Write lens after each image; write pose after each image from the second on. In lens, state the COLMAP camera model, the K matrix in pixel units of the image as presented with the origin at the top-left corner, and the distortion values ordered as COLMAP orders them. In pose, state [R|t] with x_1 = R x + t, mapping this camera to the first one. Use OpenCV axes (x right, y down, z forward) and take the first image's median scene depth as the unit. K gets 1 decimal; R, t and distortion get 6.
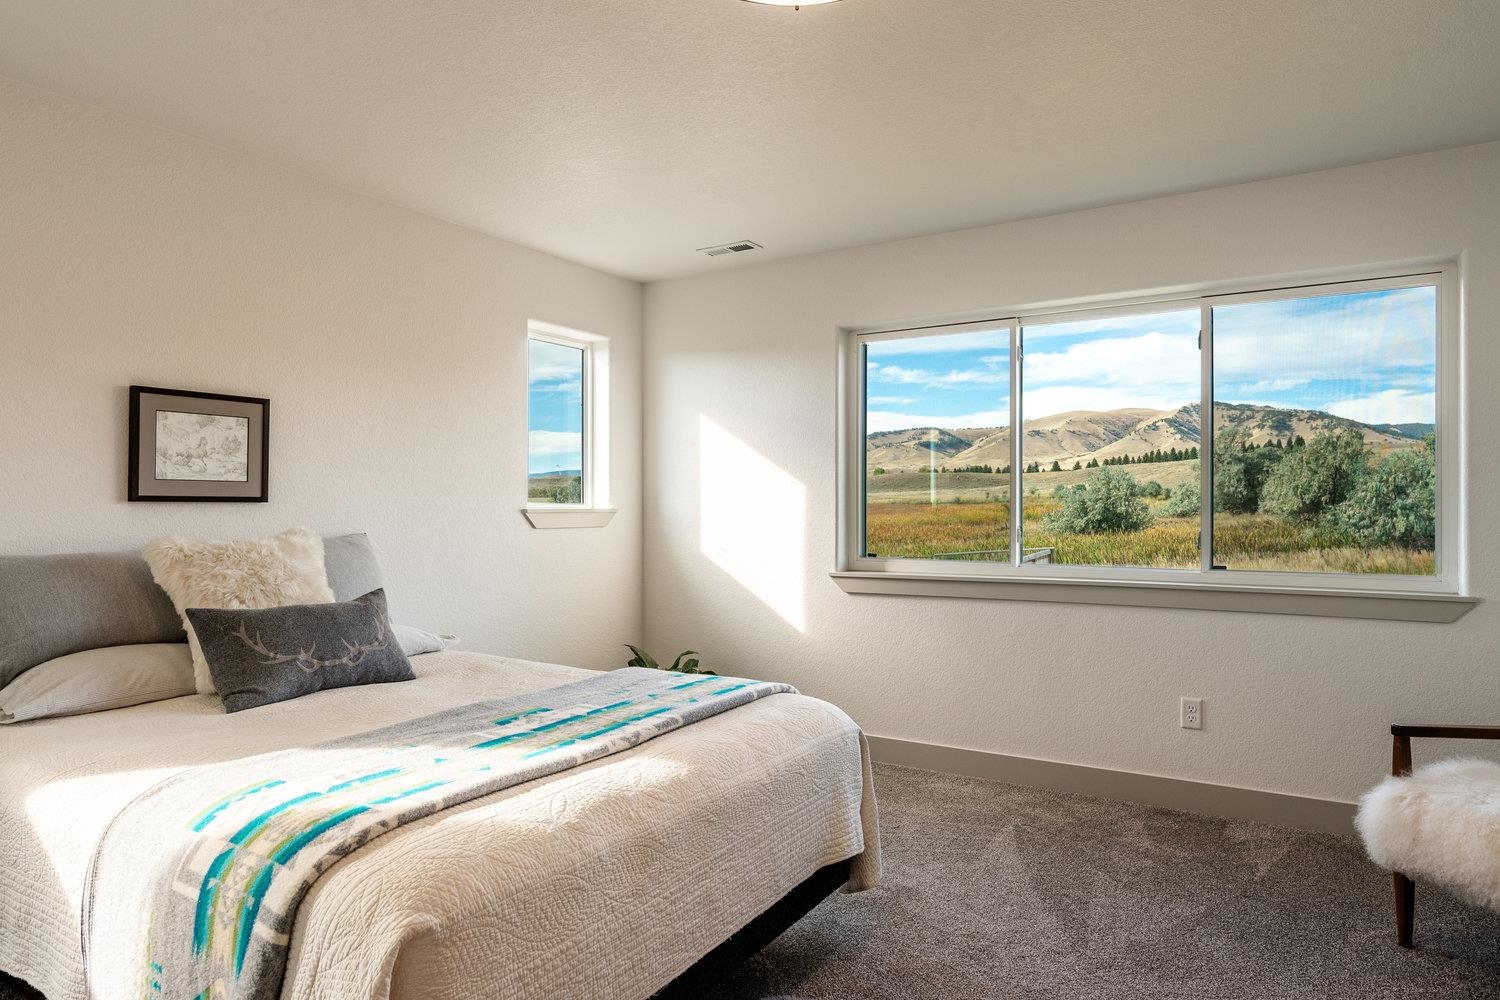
lens RADIAL K [[919.8, 0, 750.3], [0, 919.8, 502.1], [0, 0, 1]] dist [-0.003497, 0.001031]
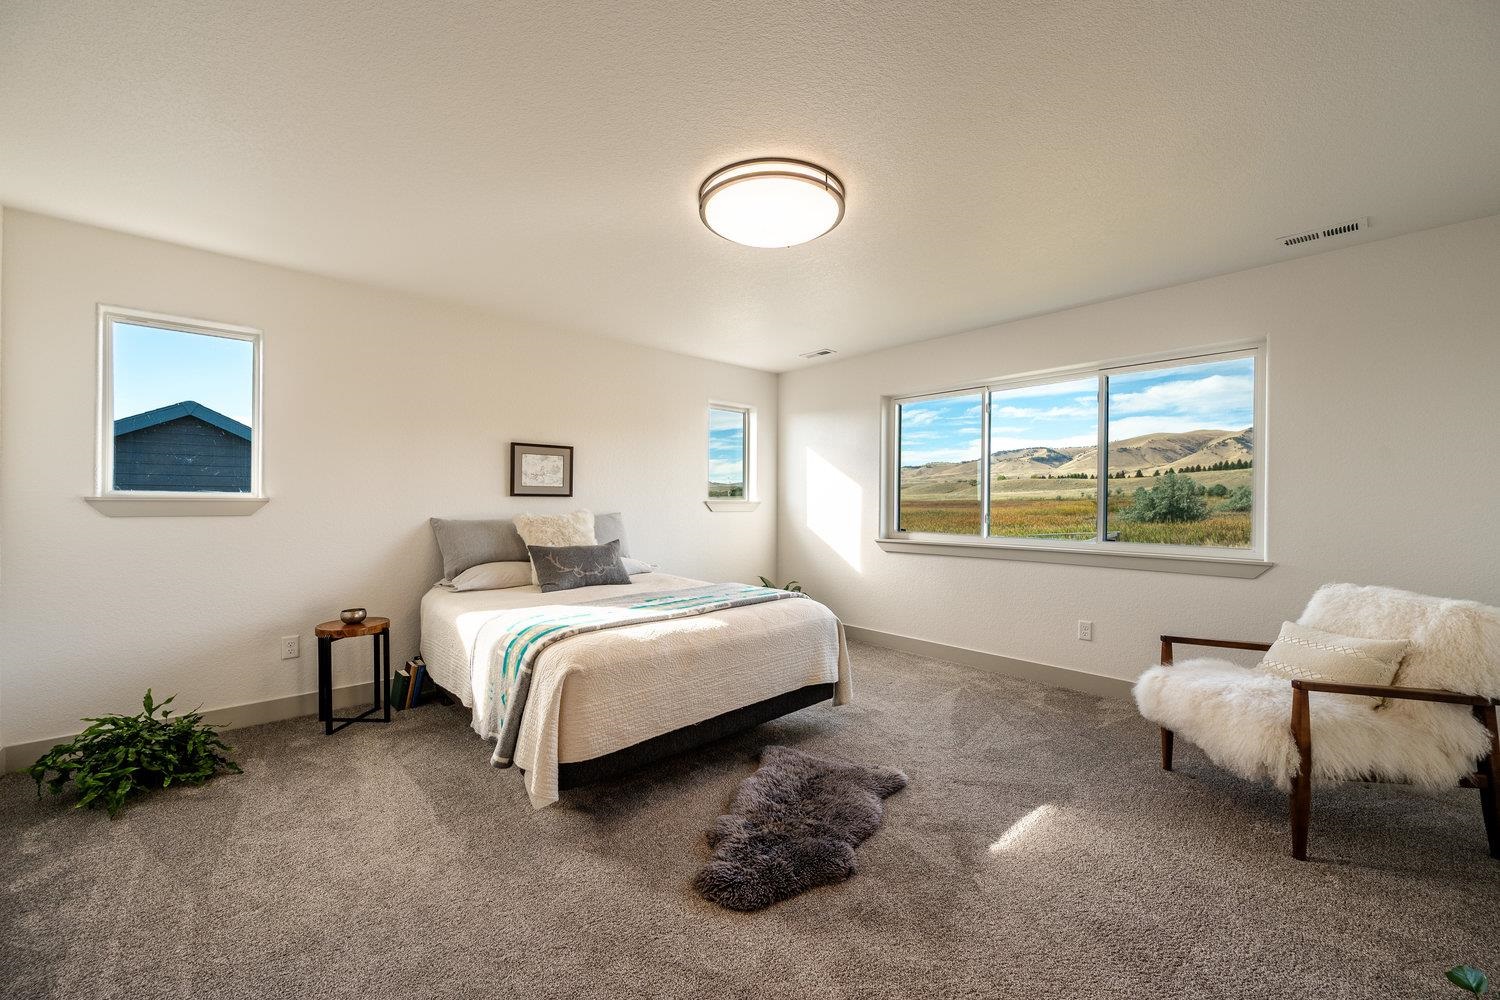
lens RADIAL K [[584.3, 0, 749.9], [0, 584.3, 503.9], [0, 0, 1]] dist [-0.000911, -0.000044]
pose [[0.964480, 0.007006, -0.264061, 0.201987], [-0.004443, 0.999937, 0.010301, 0.000597], [0.264117, -0.008762, 0.964451, -0.153806]]
